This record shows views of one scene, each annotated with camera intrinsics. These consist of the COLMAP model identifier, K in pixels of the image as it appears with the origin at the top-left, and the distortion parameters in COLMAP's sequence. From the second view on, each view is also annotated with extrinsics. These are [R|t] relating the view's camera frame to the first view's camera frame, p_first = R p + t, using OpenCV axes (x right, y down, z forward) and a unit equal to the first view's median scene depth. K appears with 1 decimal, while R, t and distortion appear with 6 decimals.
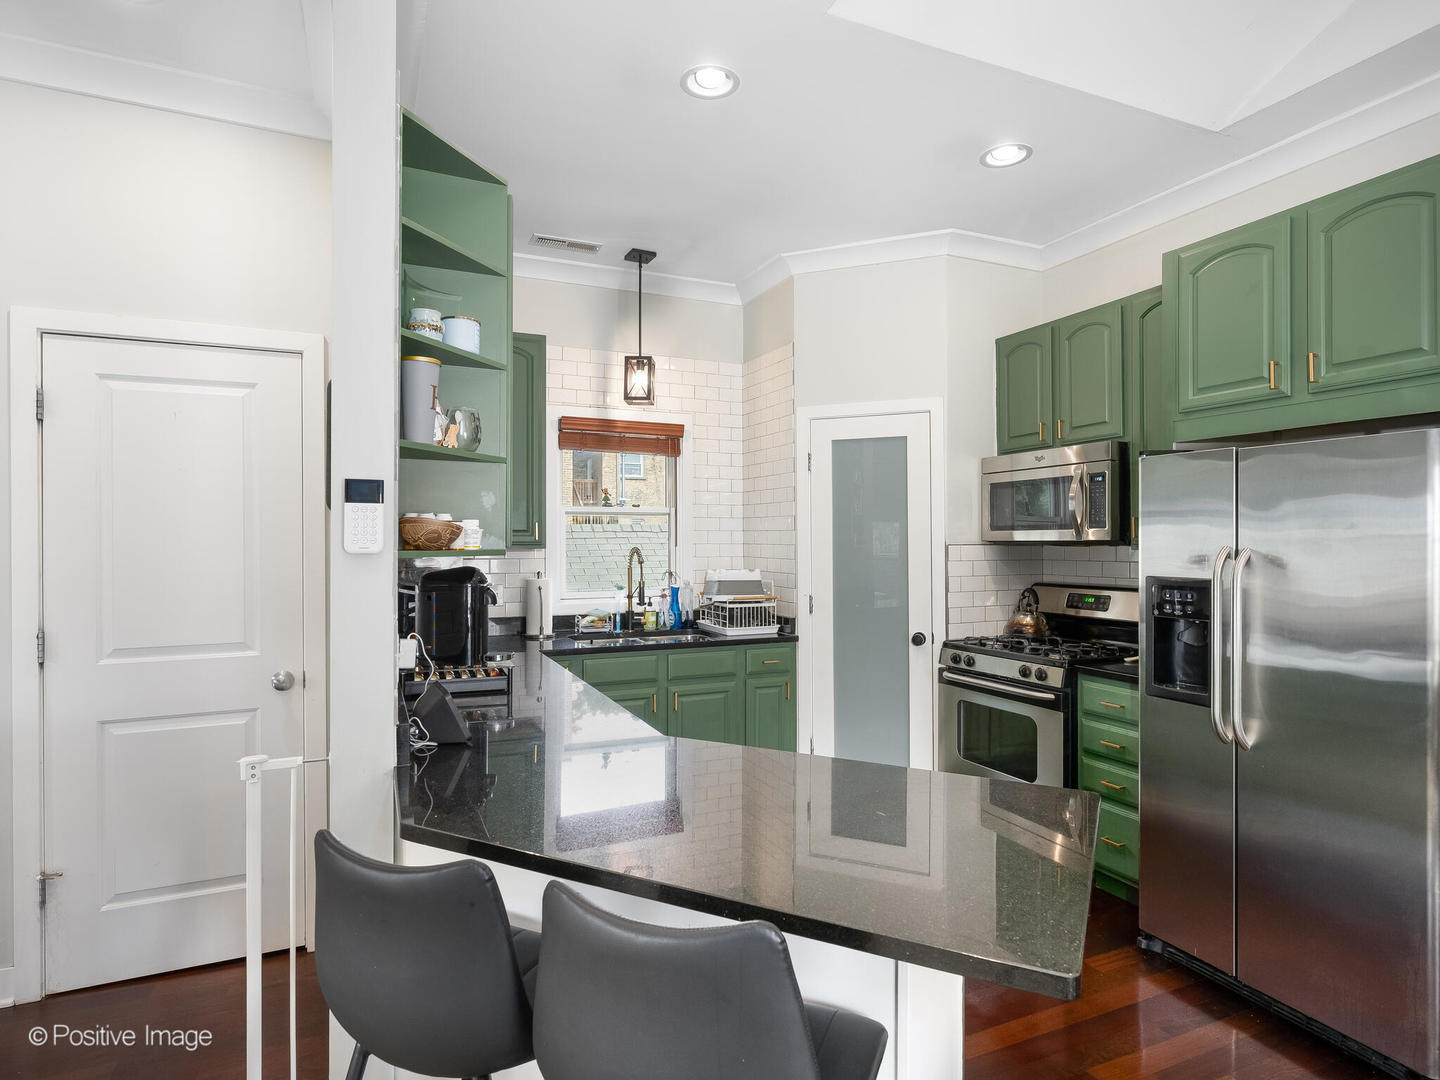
lens RADIAL K [[802.7, 0, 720.0], [0, 802.7, 540.0], [0, 0, 1]] dist [-0.003709, -0.000686]
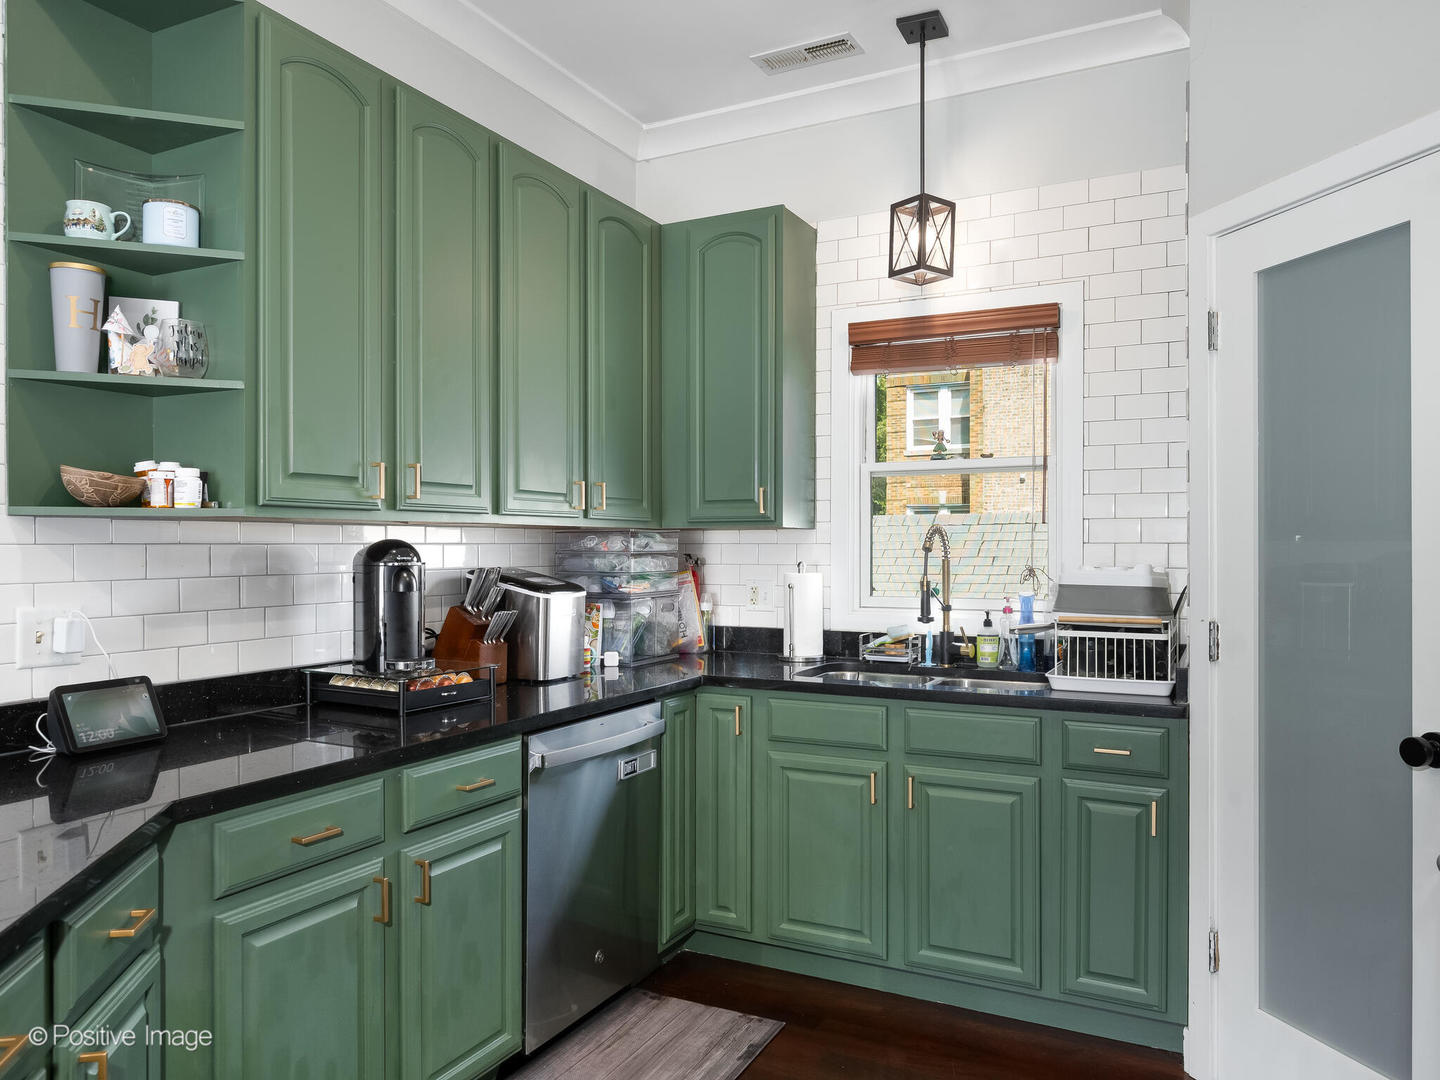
lens RADIAL K [[1049.6, 0, 720.0], [0, 1049.6, 540.0], [0, 0, 1]] dist [0.031149, -0.000173]
pose [[0.617156, -0.006087, -0.786817, 0.426519], [0.000727, 0.999974, -0.007166, 0.027482], [0.786840, 0.003851, 0.617145, 0.416835]]
